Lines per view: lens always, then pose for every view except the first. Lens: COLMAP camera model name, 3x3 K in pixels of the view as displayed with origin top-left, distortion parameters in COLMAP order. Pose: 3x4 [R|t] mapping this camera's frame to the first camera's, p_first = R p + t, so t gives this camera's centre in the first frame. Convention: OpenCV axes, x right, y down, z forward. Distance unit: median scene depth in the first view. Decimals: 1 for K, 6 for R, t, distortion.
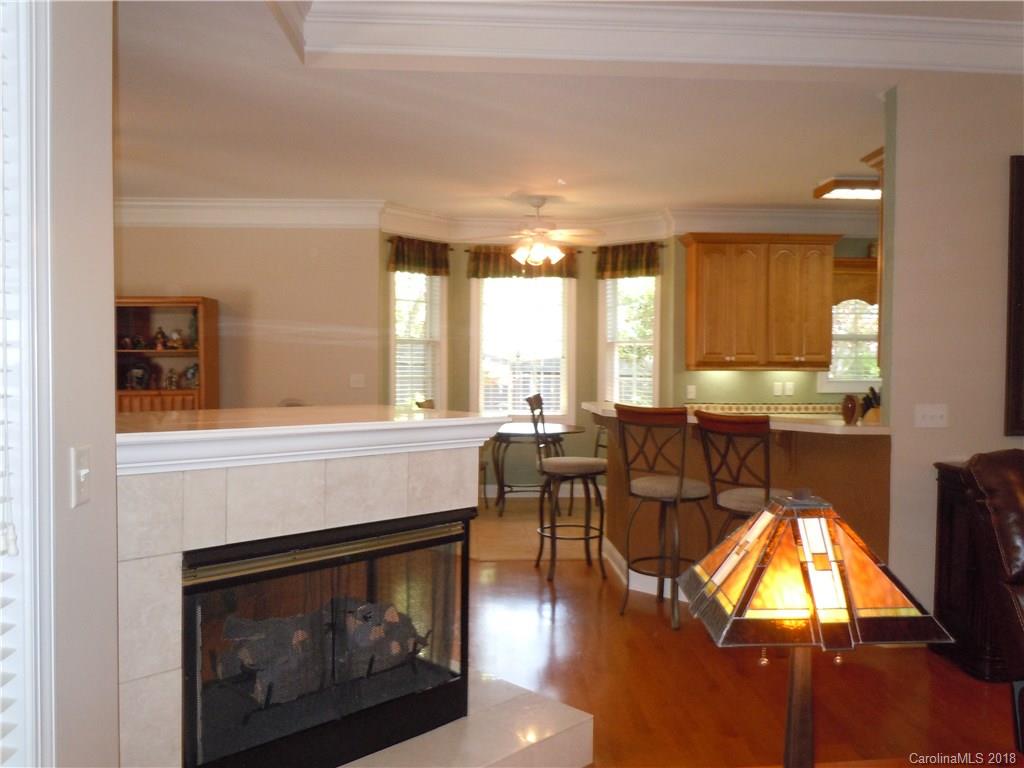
lens RADIAL K [[854.1, 0, 520.3], [0, 854.1, 382.9], [0, 0, 1]] dist [0.004833, -0.008881]
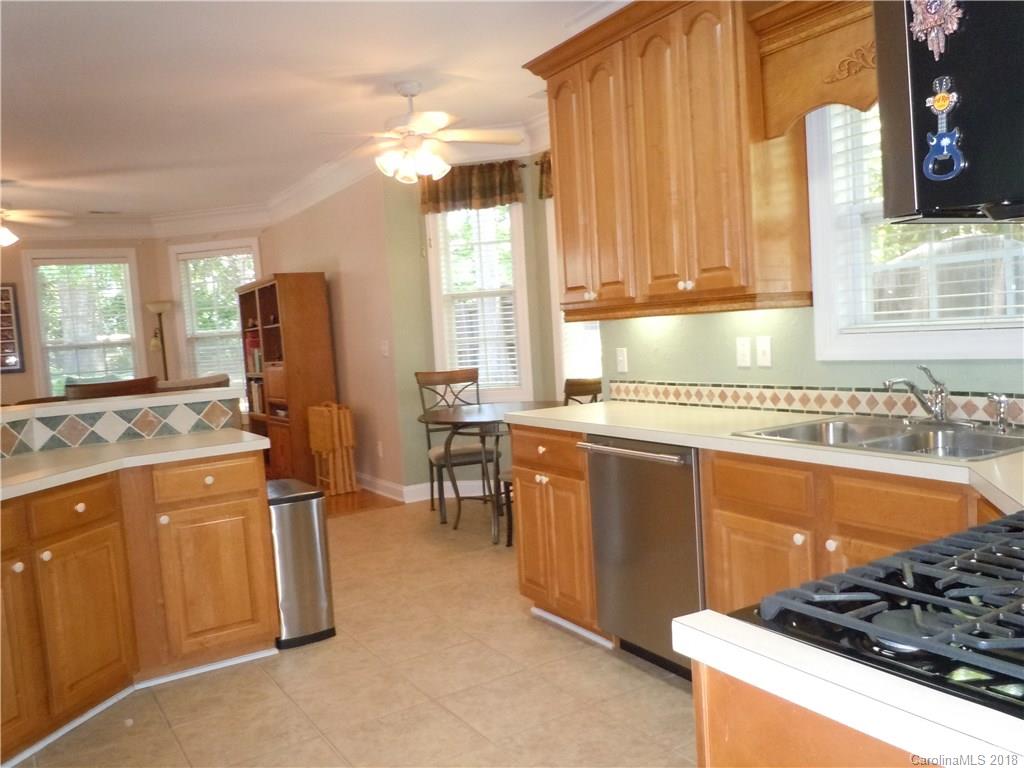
lens RADIAL K [[854.1, 0, 520.3], [0, 854.1, 382.9], [0, 0, 1]] dist [0.004833, -0.008881]
pose [[0.463188, 0.023757, -0.885941, 0.625874], [0.050549, 0.997305, 0.053172, -0.006330], [0.884817, -0.069412, 0.460739, 0.680079]]
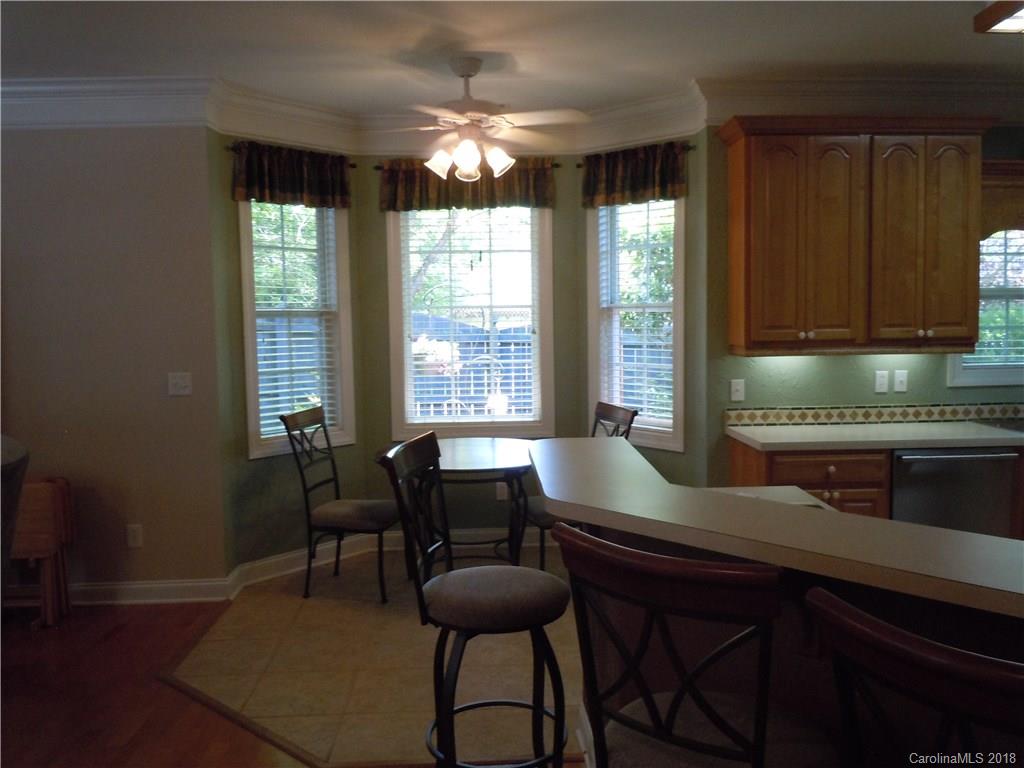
lens RADIAL K [[860.5, 0, 512.0], [0, 860.5, 384.0], [0, 0, 1]] dist [-0.005266, -0.057071]
pose [[0.999224, -0.017320, -0.035381, 0.060866], [0.019219, 0.998353, 0.054051, -0.028521], [0.034387, -0.054689, 0.997911, 0.379186]]
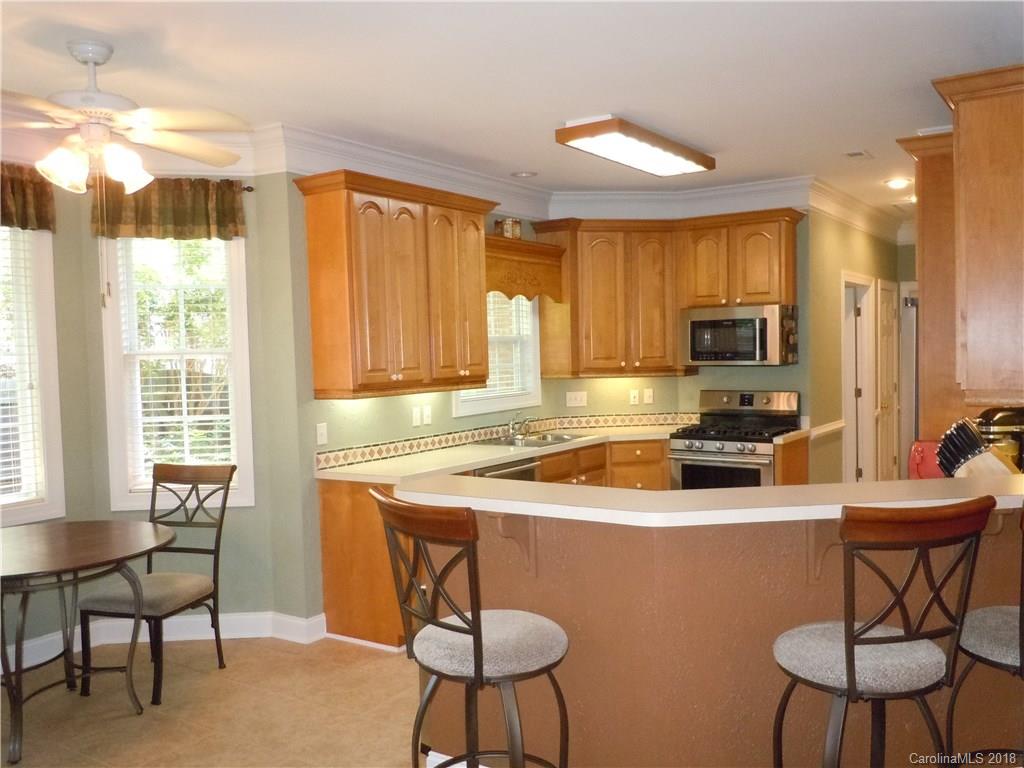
lens RADIAL K [[854.1, 0, 520.3], [0, 854.1, 382.9], [0, 0, 1]] dist [0.004833, -0.008881]
pose [[0.602329, -0.050279, 0.796663, -0.195594], [0.050449, 0.998417, 0.024869, -0.032839], [-0.796652, 0.025211, 0.603912, 0.502249]]
